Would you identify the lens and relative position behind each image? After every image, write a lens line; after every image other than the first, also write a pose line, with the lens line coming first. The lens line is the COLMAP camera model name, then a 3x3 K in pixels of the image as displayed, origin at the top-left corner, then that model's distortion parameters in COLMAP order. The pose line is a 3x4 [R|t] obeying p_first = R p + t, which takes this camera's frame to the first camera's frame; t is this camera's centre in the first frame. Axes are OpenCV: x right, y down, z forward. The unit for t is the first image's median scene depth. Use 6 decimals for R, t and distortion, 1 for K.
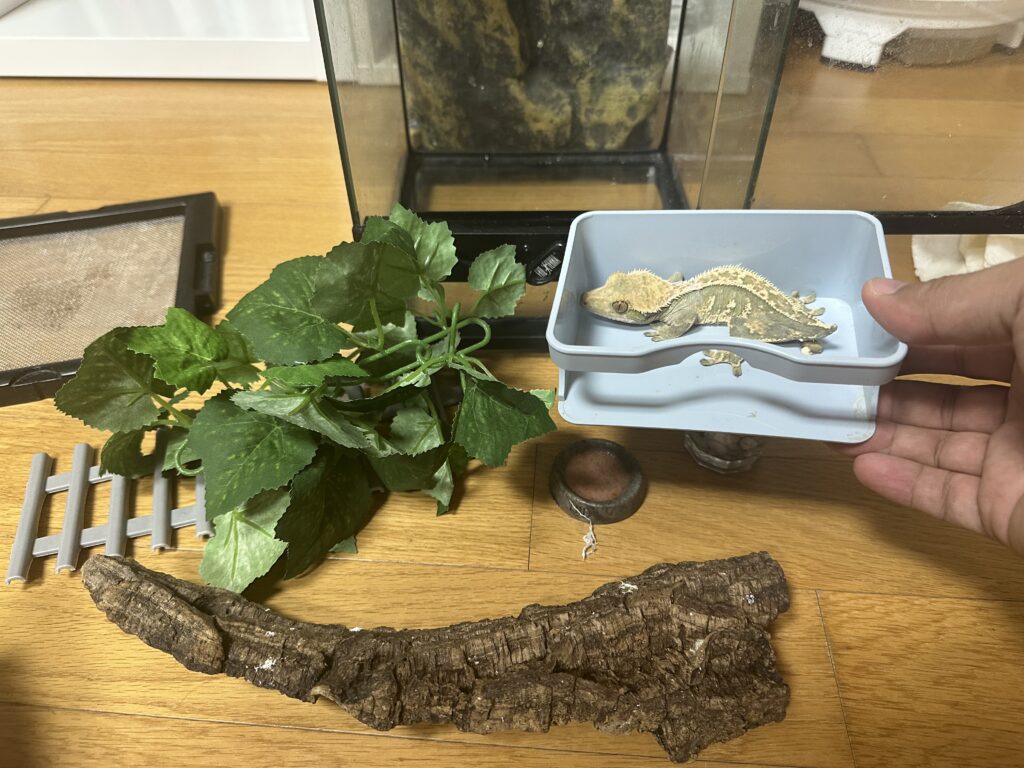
lens RADIAL K [[720.2, 0, 513.4], [0, 720.2, 359.3], [0, 0, 1]] dist [0.037304, -0.101666]
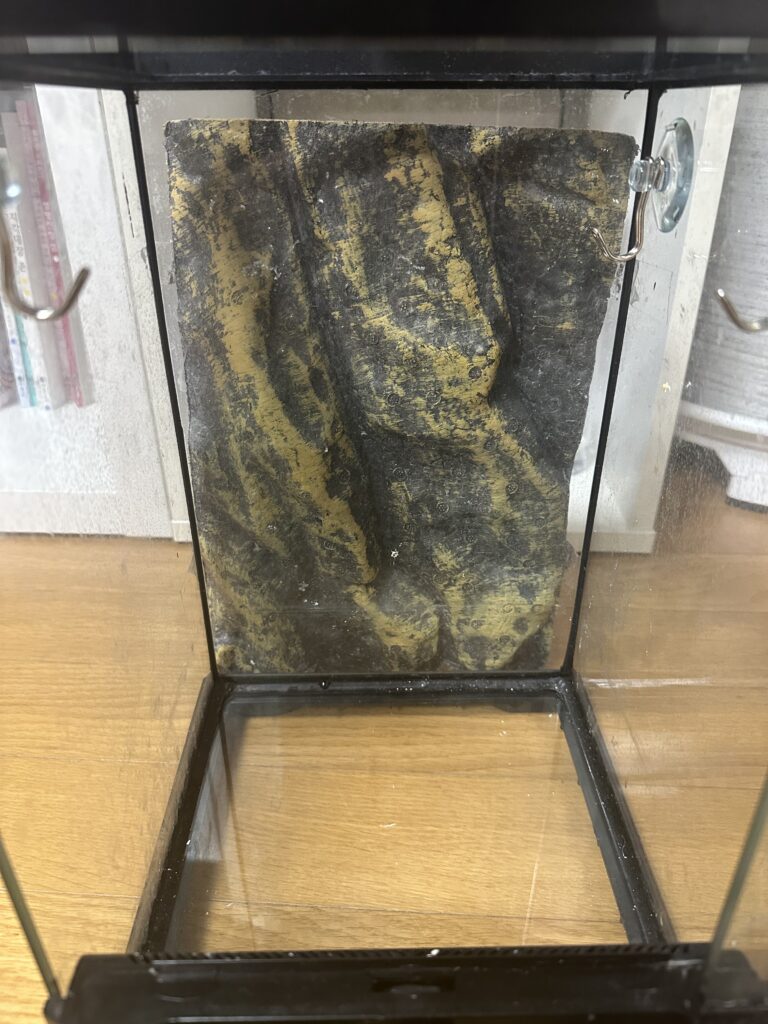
lens RADIAL K [[720.2, 0, 384.0], [0, 720.2, 512.0], [0, 0, 1]] dist [0.037304, -0.101666]
pose [[0.999828, -0.005816, 0.017593, 0.012907], [0.010111, 0.966884, -0.255014, -0.274379], [-0.015527, 0.255148, 0.966777, 0.269091]]
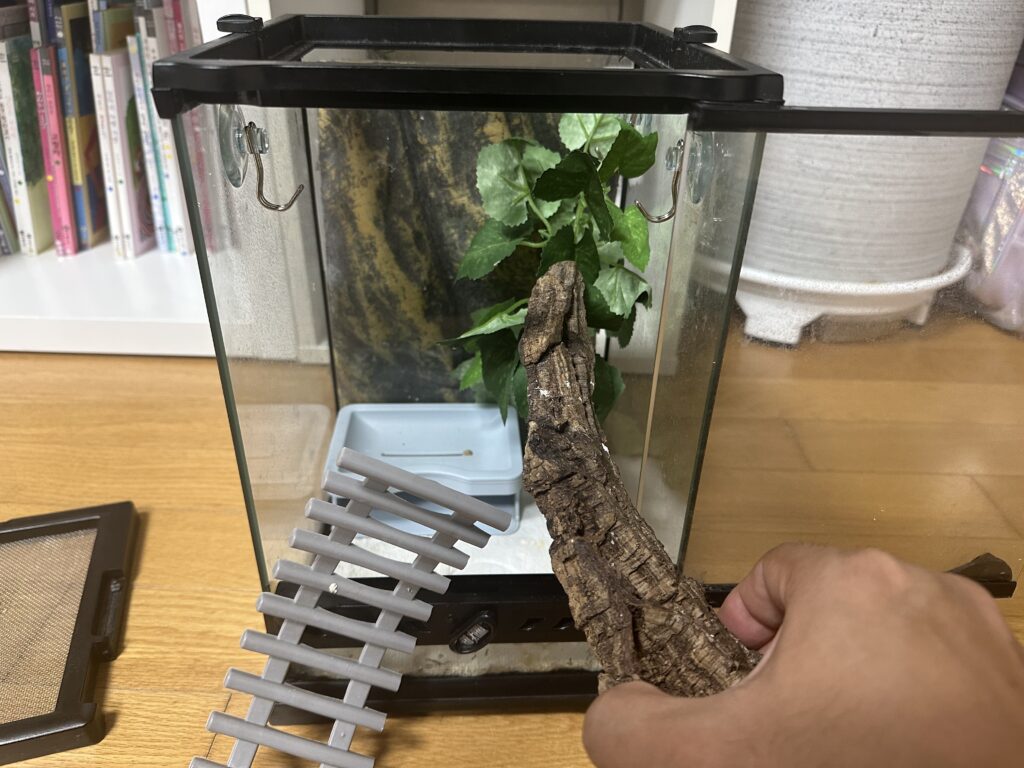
lens RADIAL K [[718.1, 0, 510.6], [0, 718.1, 375.9], [0, 0, 1]] dist [0.070609, -0.146215]
pose [[0.998053, 0.000854, 0.062367, 0.025322], [0.013849, 0.971913, -0.234934, -0.165586], [-0.060816, 0.235340, 0.970008, 0.004156]]
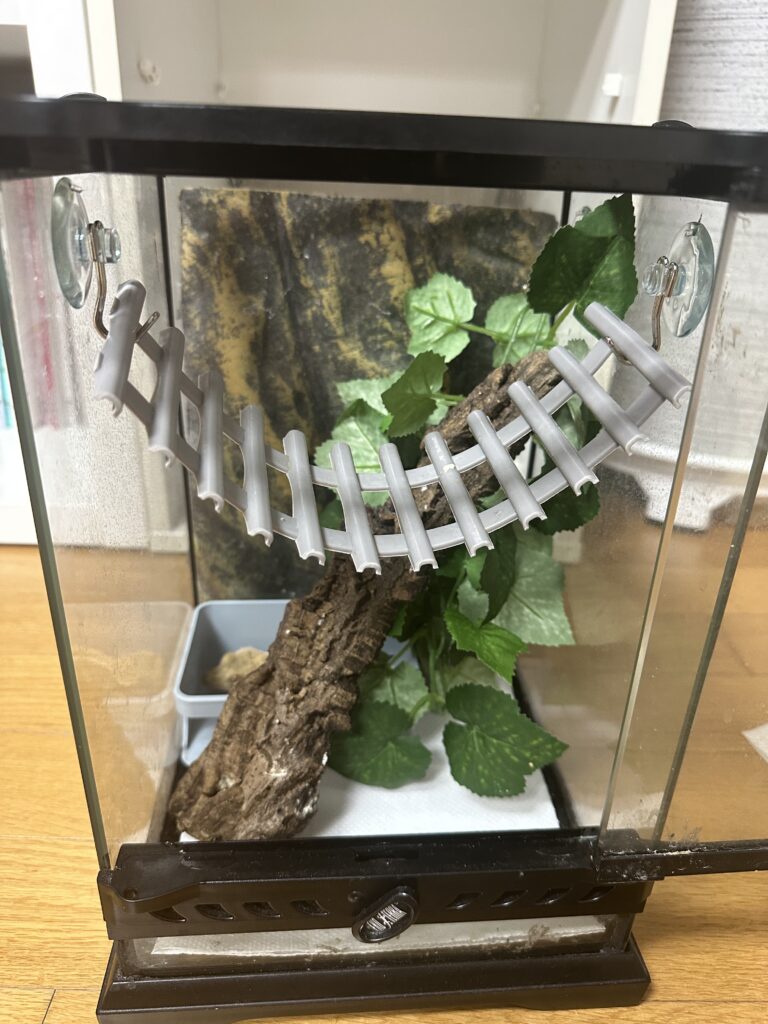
lens RADIAL K [[733.4, 0, 384.0], [0, 733.4, 512.0], [0, 0, 1]] dist [0.034942, -0.039246]
pose [[0.995926, 0.003387, 0.090111, -0.014156], [0.023832, 0.953877, -0.299250, -0.204115], [-0.086969, 0.300178, 0.949910, 0.145419]]
